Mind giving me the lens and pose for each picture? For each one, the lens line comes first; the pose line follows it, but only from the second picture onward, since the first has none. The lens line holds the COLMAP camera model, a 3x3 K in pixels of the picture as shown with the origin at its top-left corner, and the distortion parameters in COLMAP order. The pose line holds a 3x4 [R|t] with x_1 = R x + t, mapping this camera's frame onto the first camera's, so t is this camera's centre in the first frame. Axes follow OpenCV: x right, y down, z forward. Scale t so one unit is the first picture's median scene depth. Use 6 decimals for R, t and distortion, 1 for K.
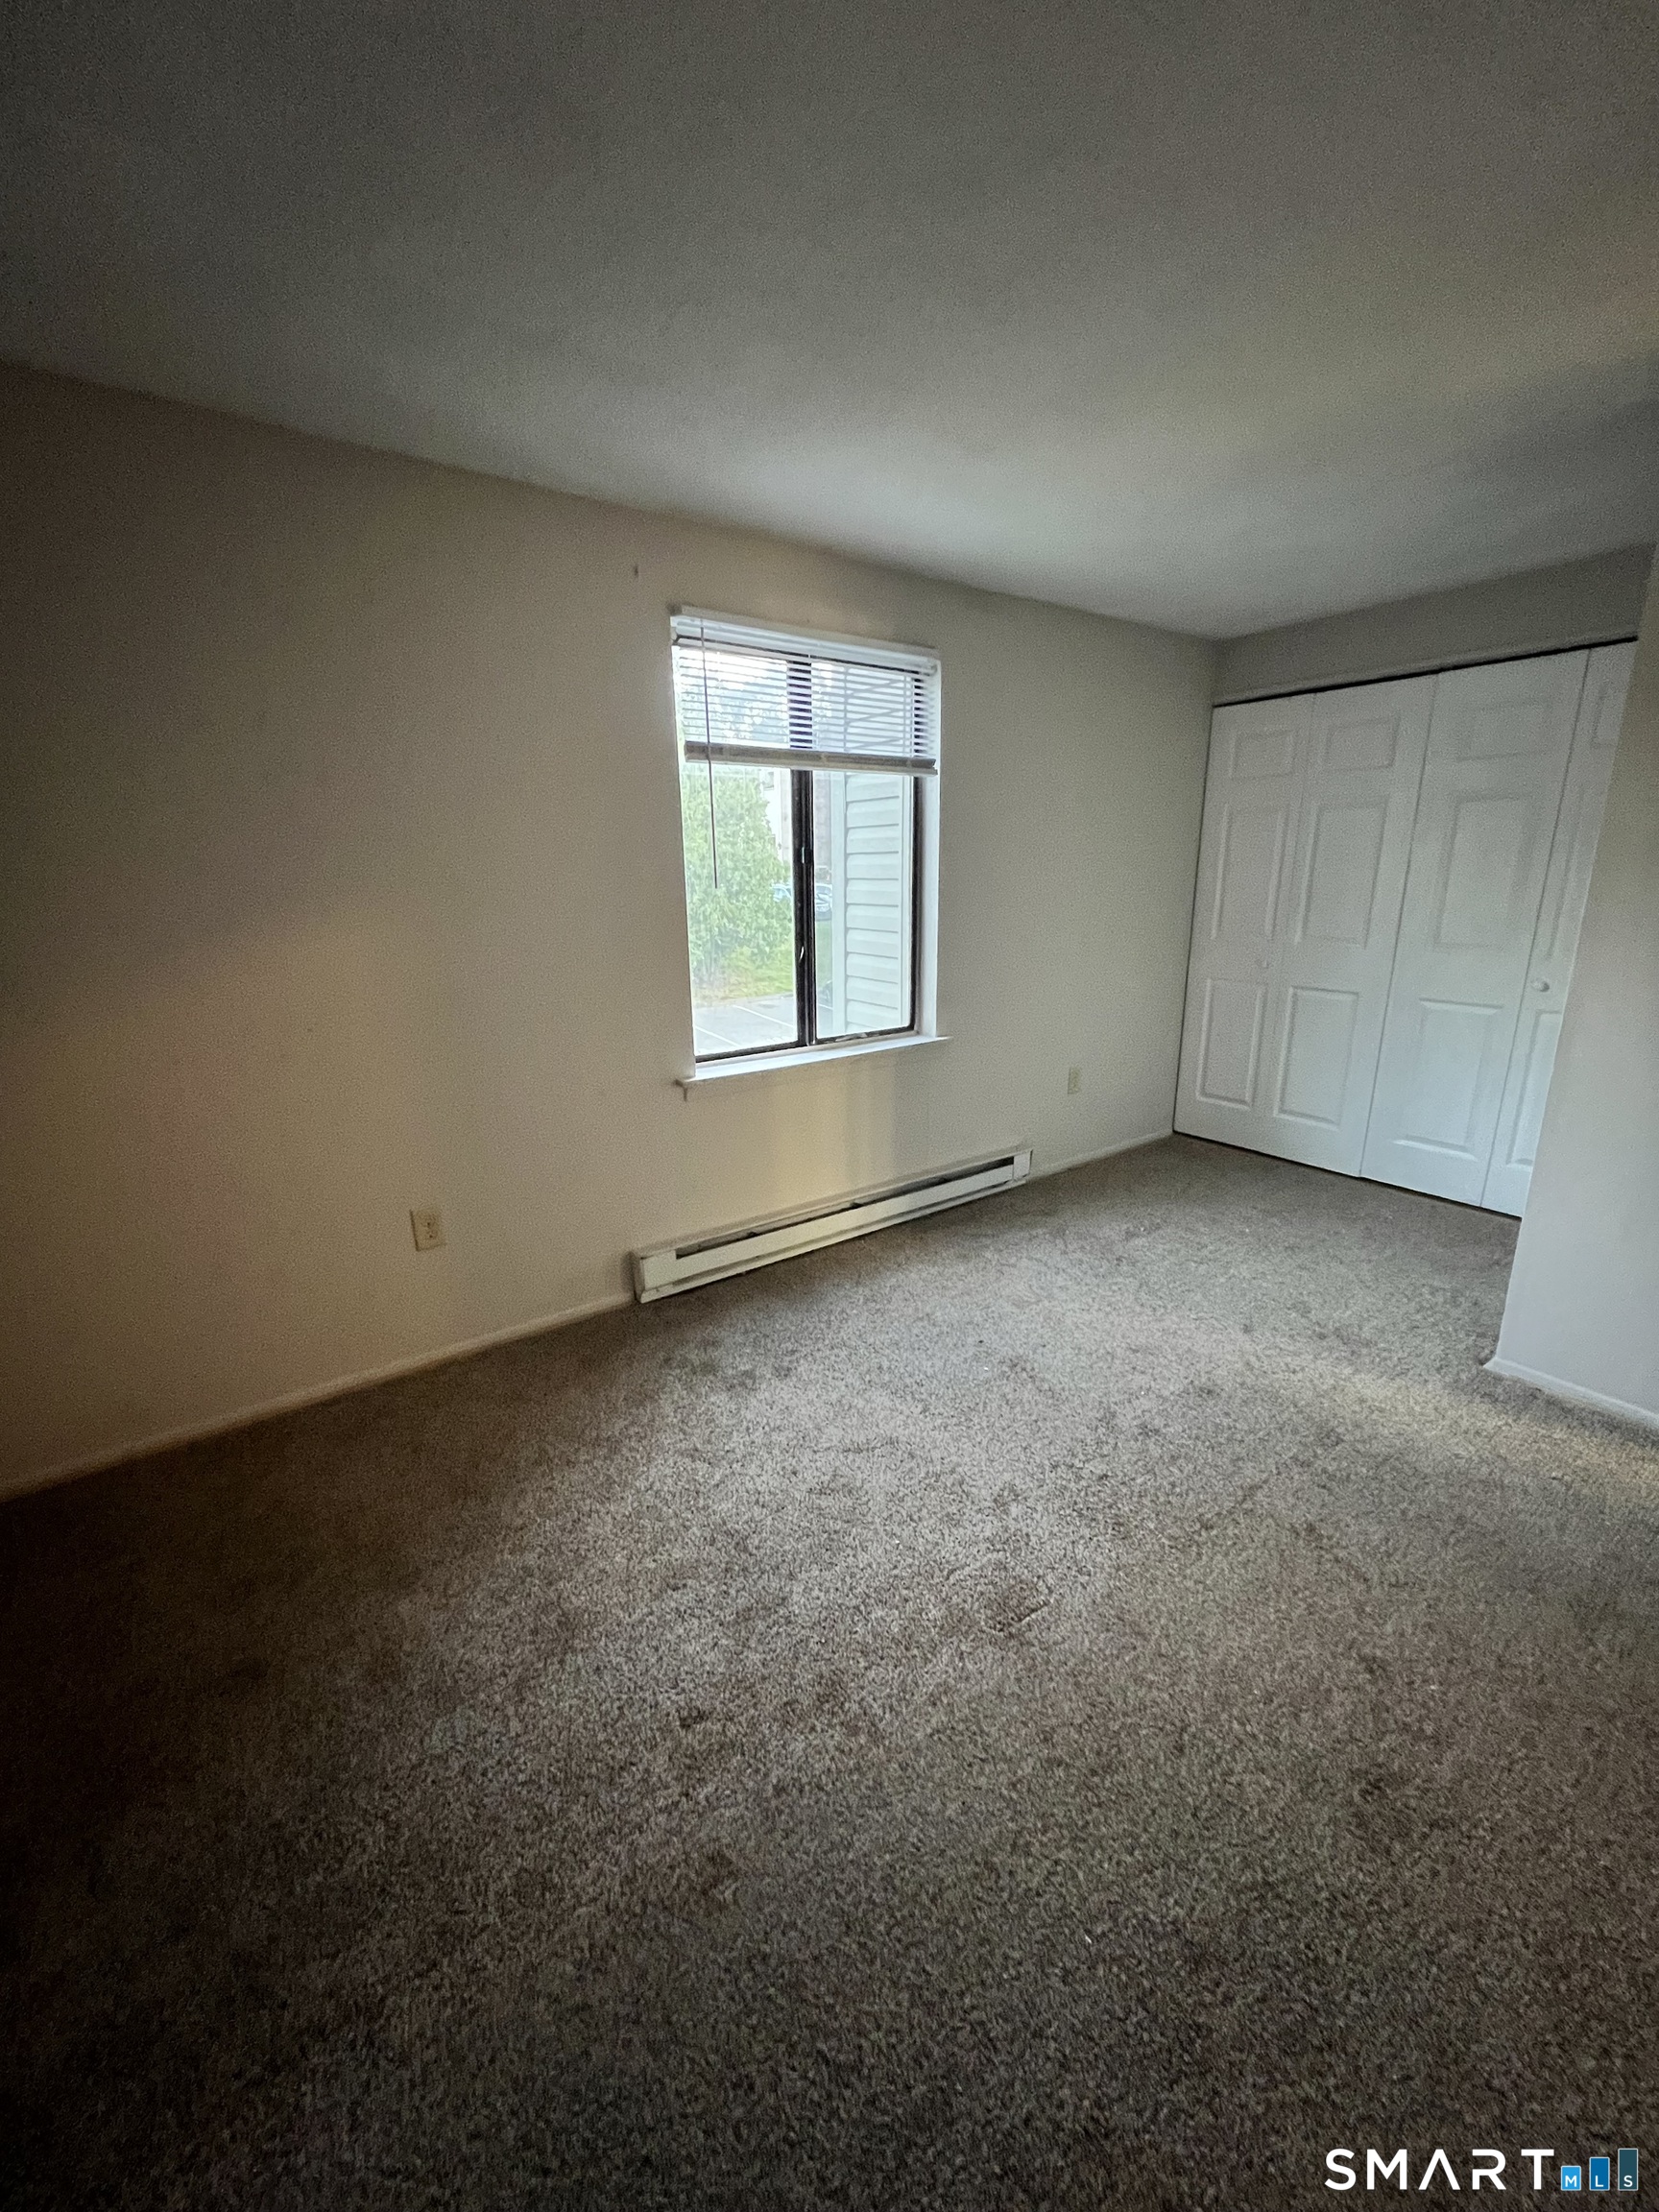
lens RADIAL K [[896.1, 0, 830.7], [0, 896.1, 1106.1], [0, 0, 1]] dist [-0.003351, 0.001153]
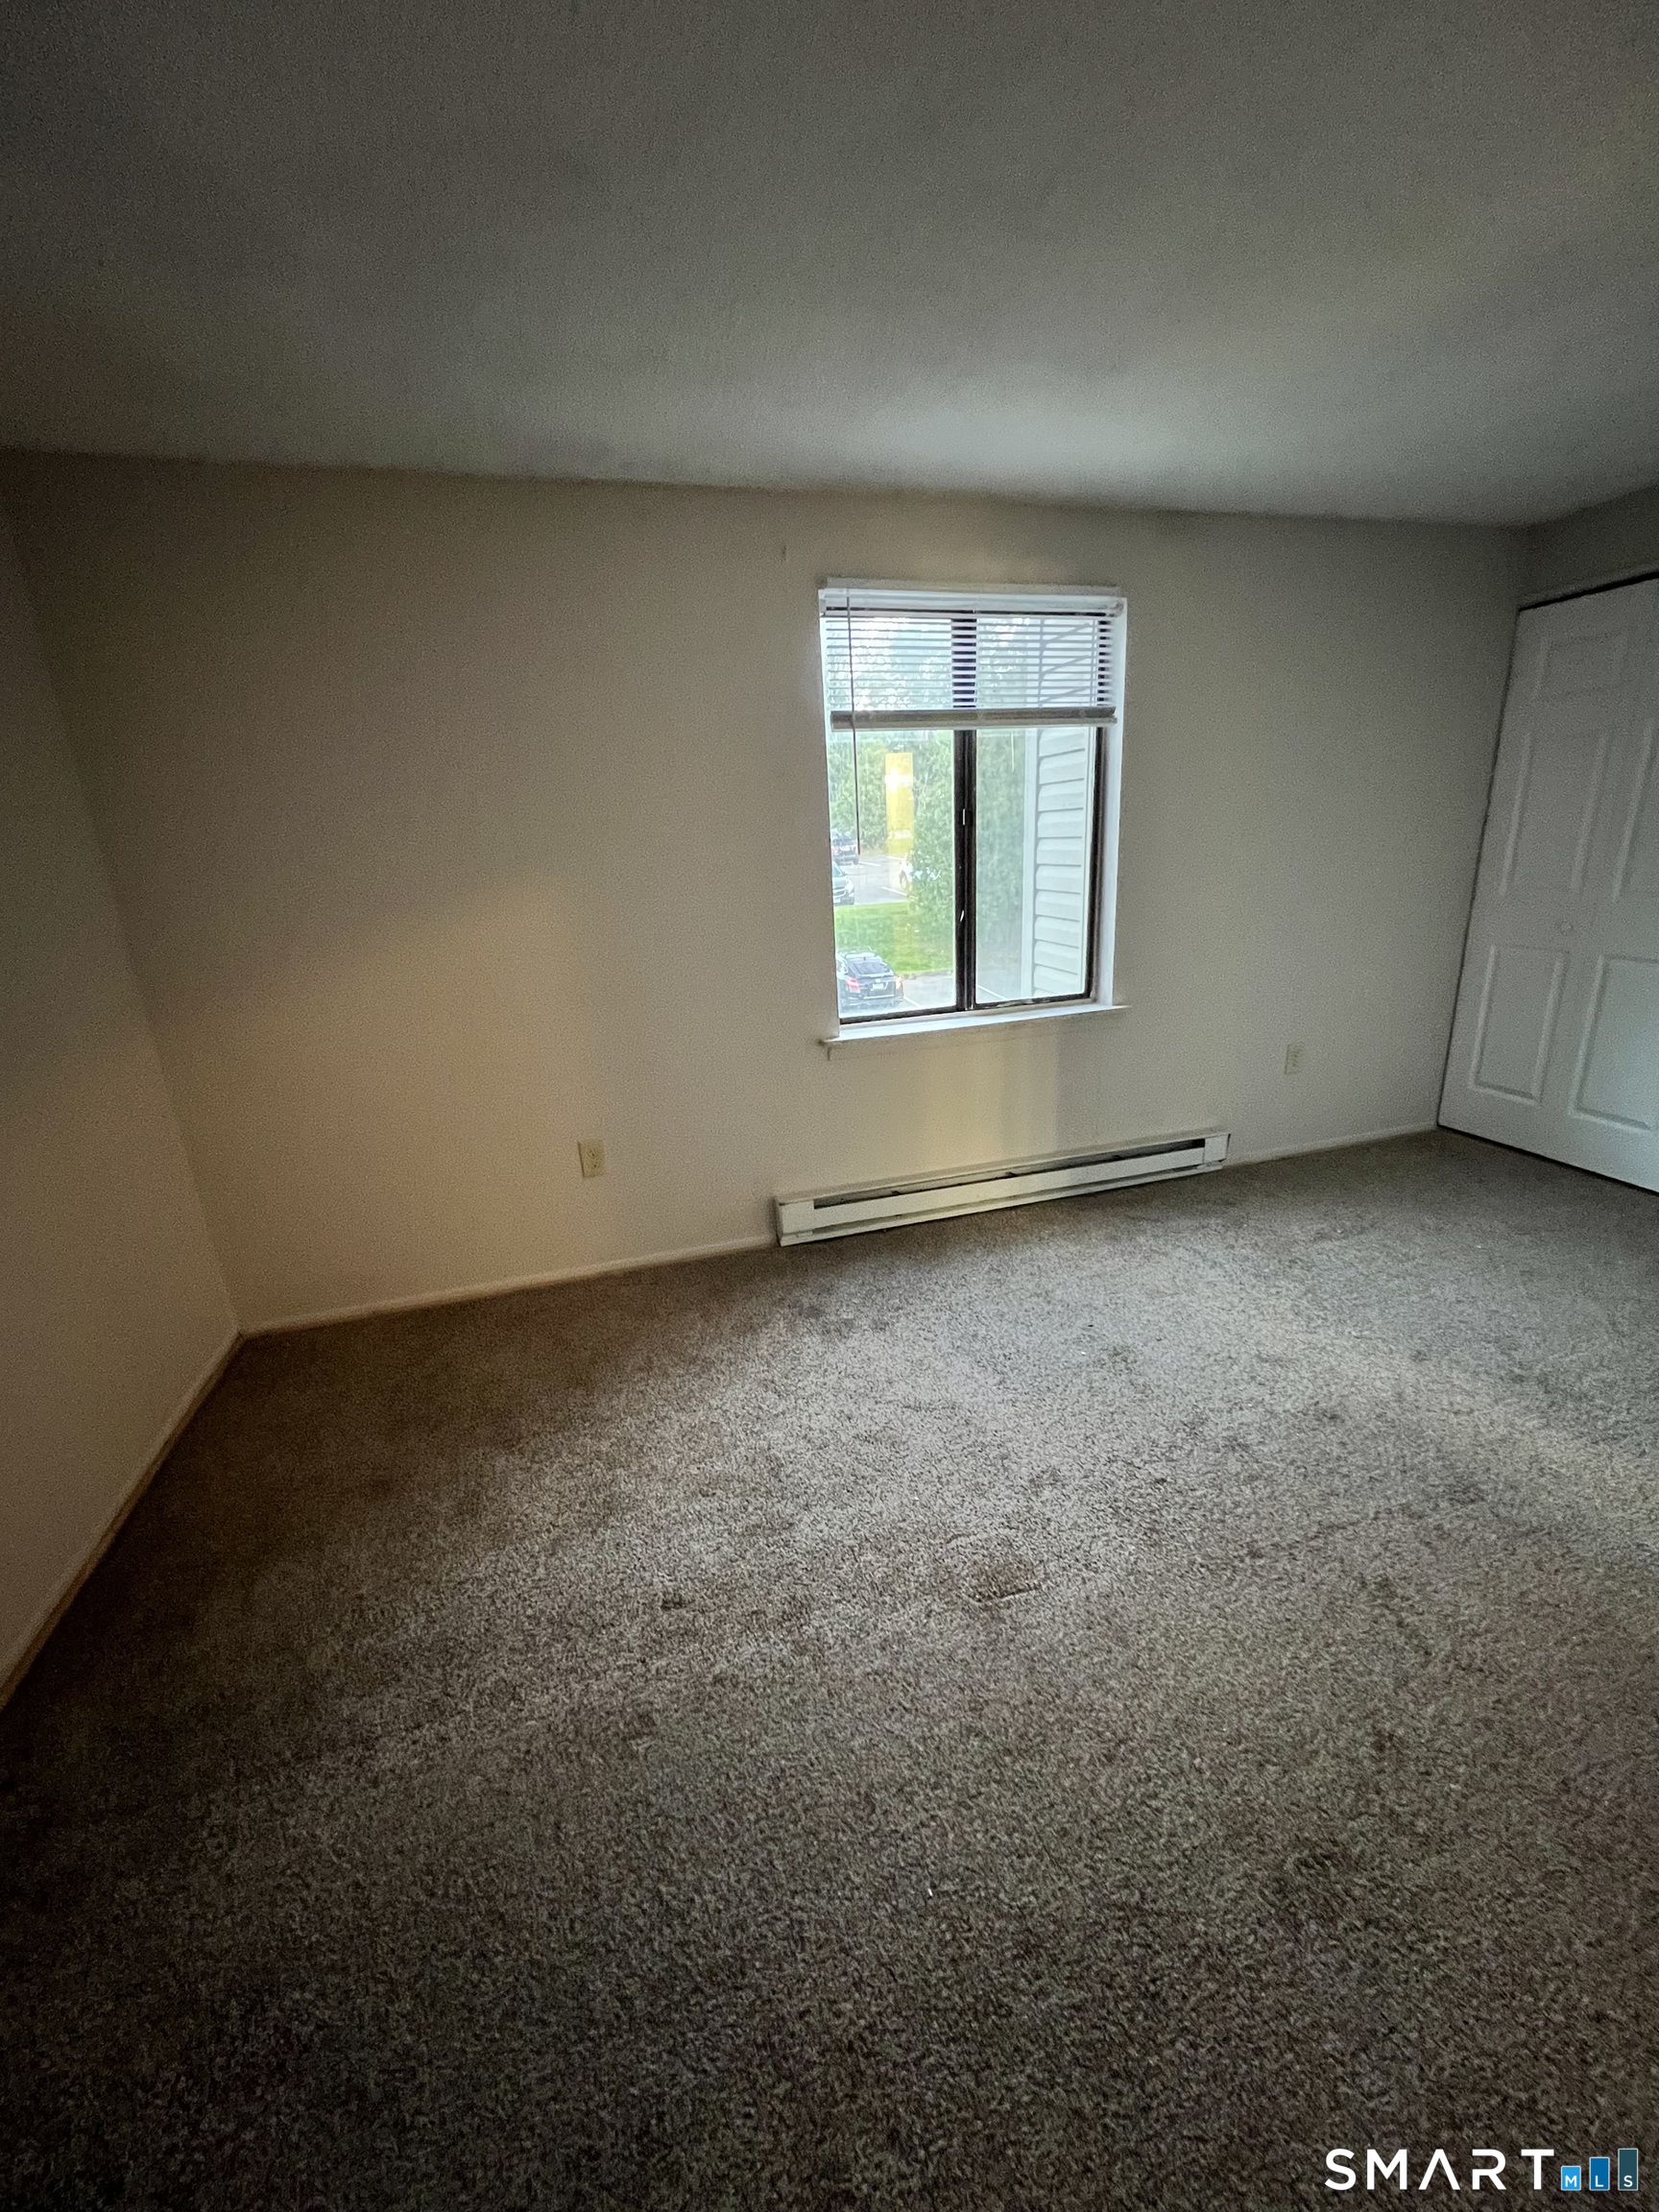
lens RADIAL K [[896.1, 0, 827.0], [0, 896.1, 1106.5], [0, 0, 1]] dist [-0.003351, 0.001153]
pose [[0.941248, 0.065240, -0.331356, 0.278556], [-0.051309, 0.997399, 0.050627, -0.006770], [0.333797, -0.030651, 0.942147, 0.014094]]
